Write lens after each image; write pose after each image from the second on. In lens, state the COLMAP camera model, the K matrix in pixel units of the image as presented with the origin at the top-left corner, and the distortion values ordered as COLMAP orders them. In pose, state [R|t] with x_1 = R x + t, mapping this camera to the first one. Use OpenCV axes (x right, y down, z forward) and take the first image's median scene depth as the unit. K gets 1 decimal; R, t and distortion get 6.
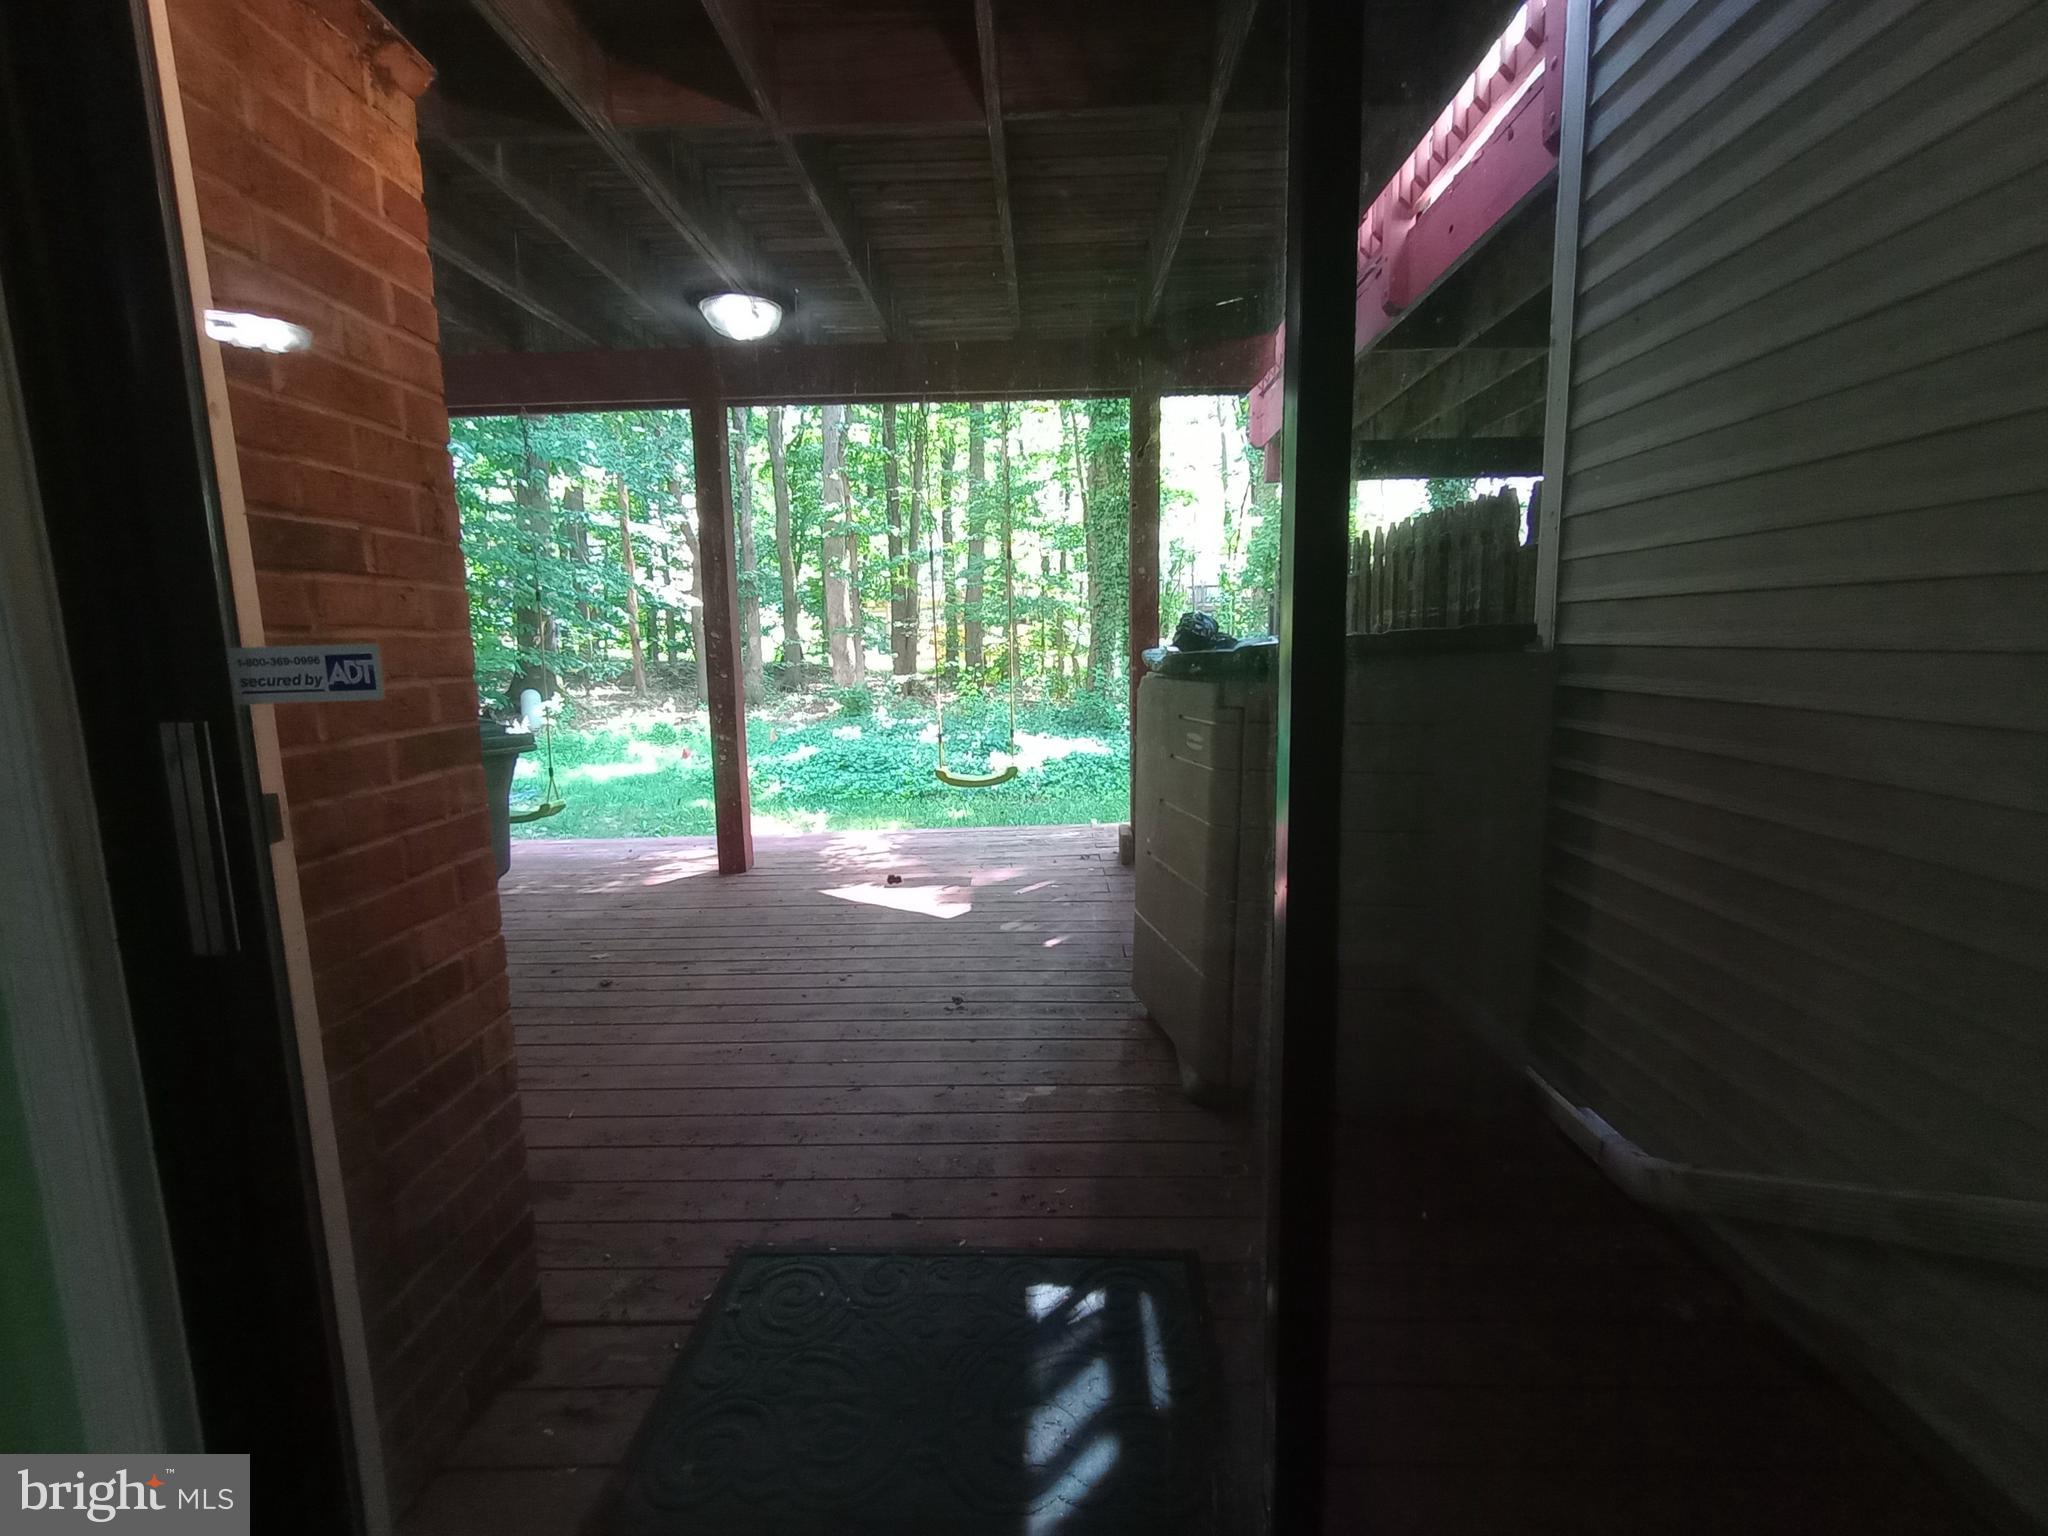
lens RADIAL K [[927.6, 0, 1024.0], [0, 927.6, 768.0], [0, 0, 1]] dist [0.000796, 0.000067]
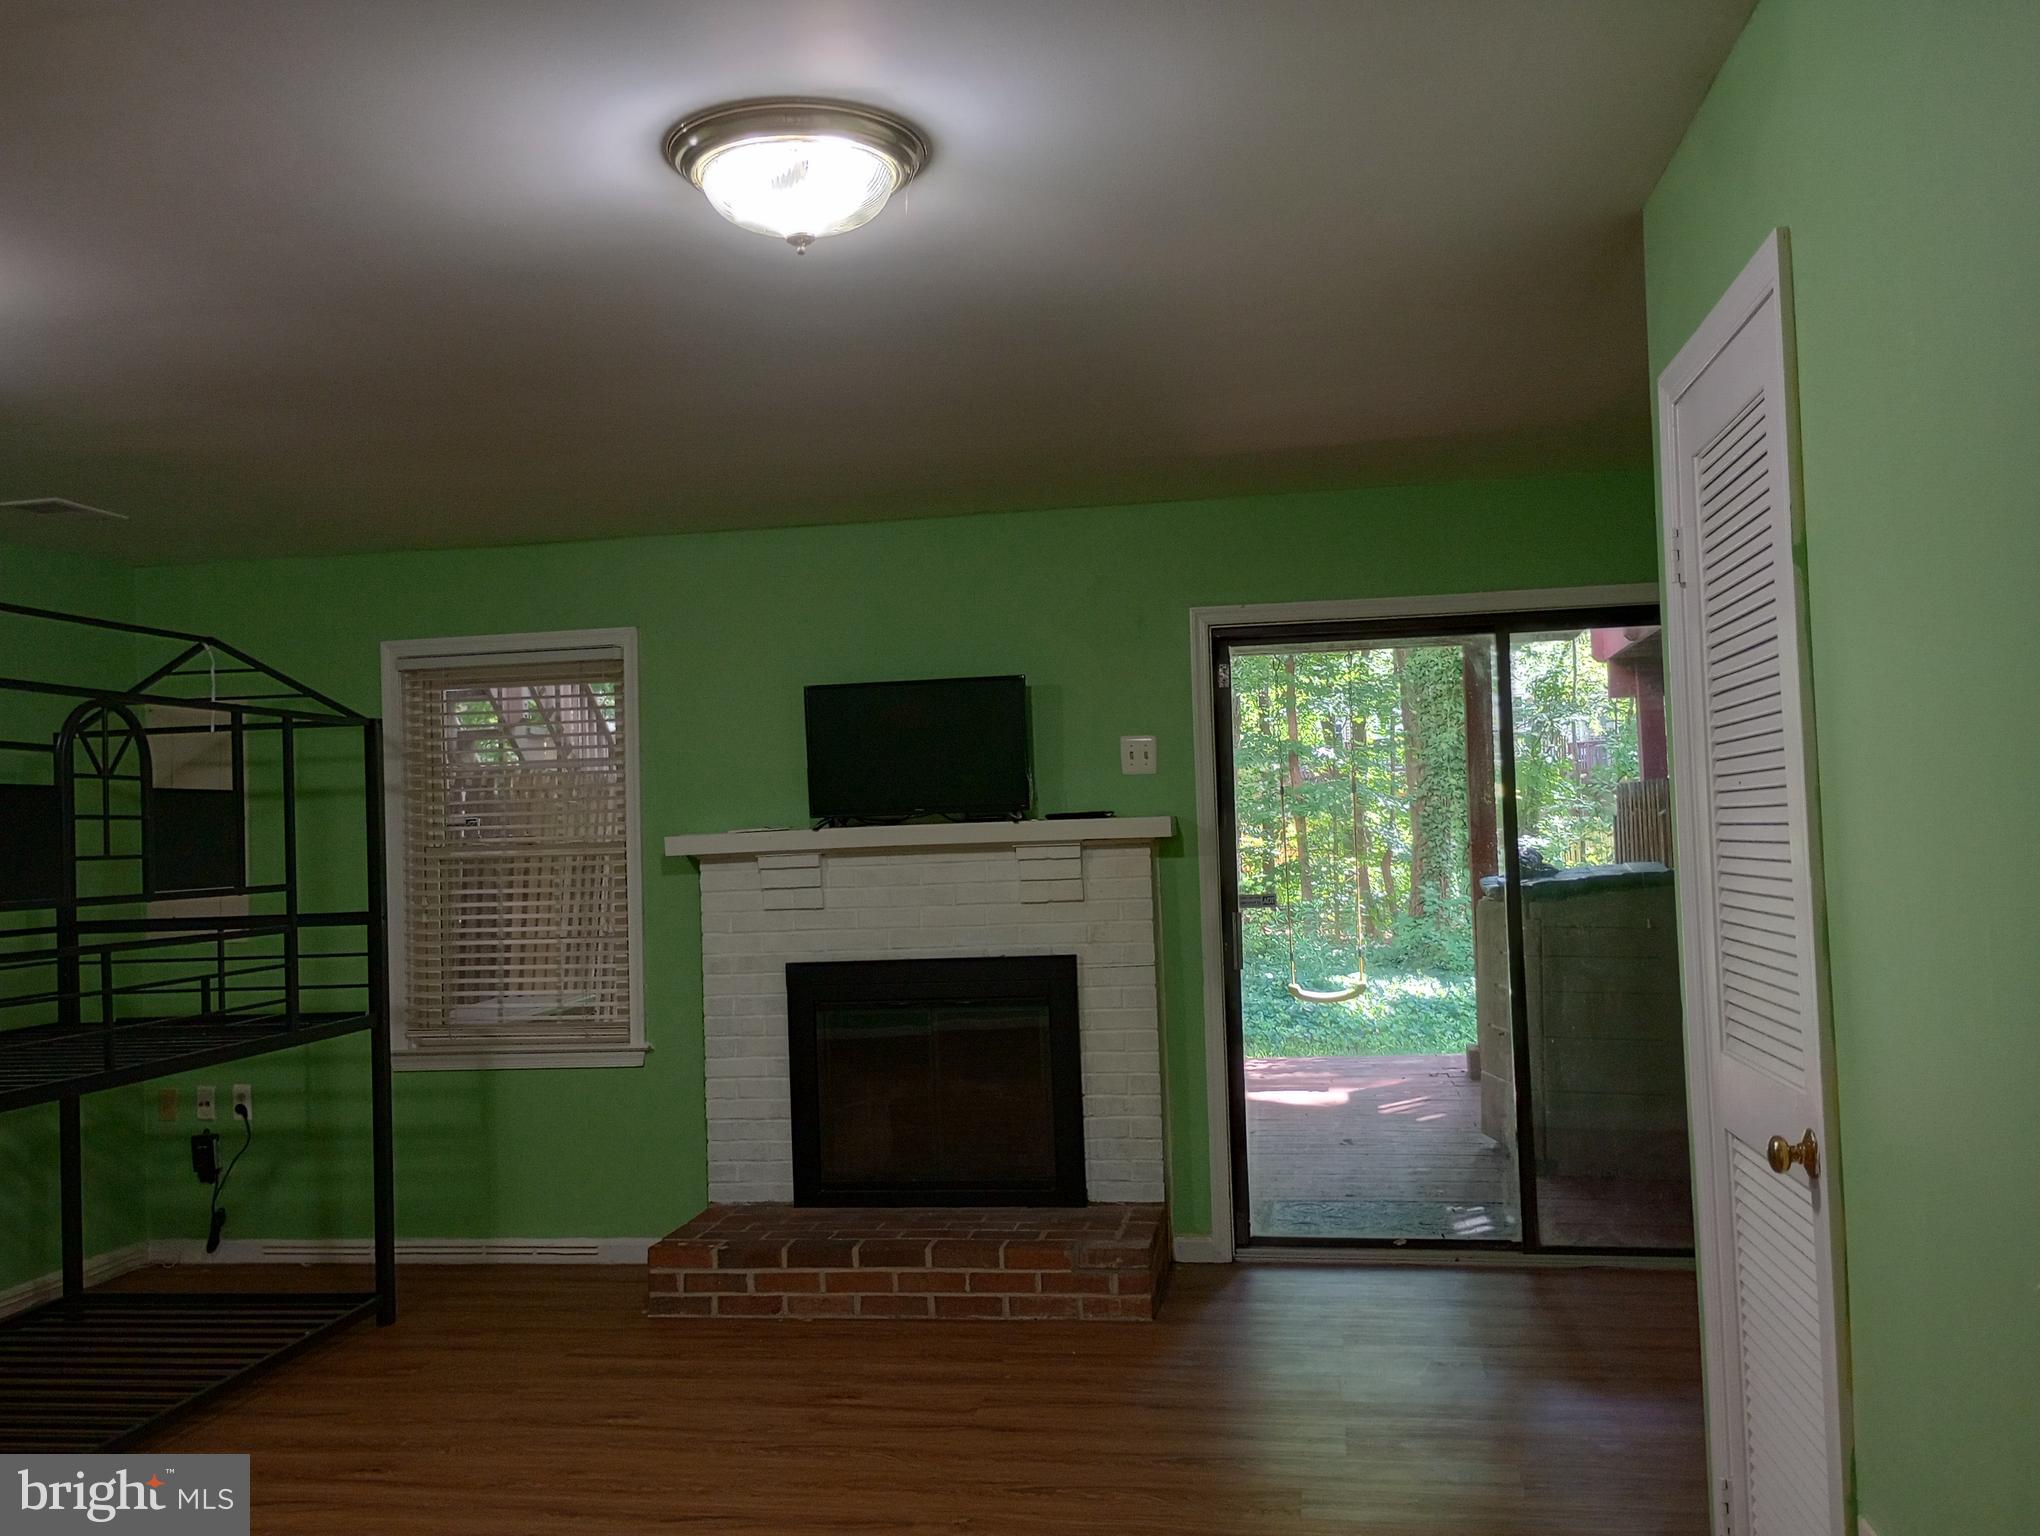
lens RADIAL K [[1609.9, 0, 1020.0], [0, 1609.9, 768.0], [0, 0, 1]] dist [-0.007094, -0.004537]
pose [[0.986701, -0.022721, -0.160948, -0.036510], [-0.006392, 0.983993, -0.178093, 0.032686], [0.162418, 0.176754, 0.970762, -0.347030]]
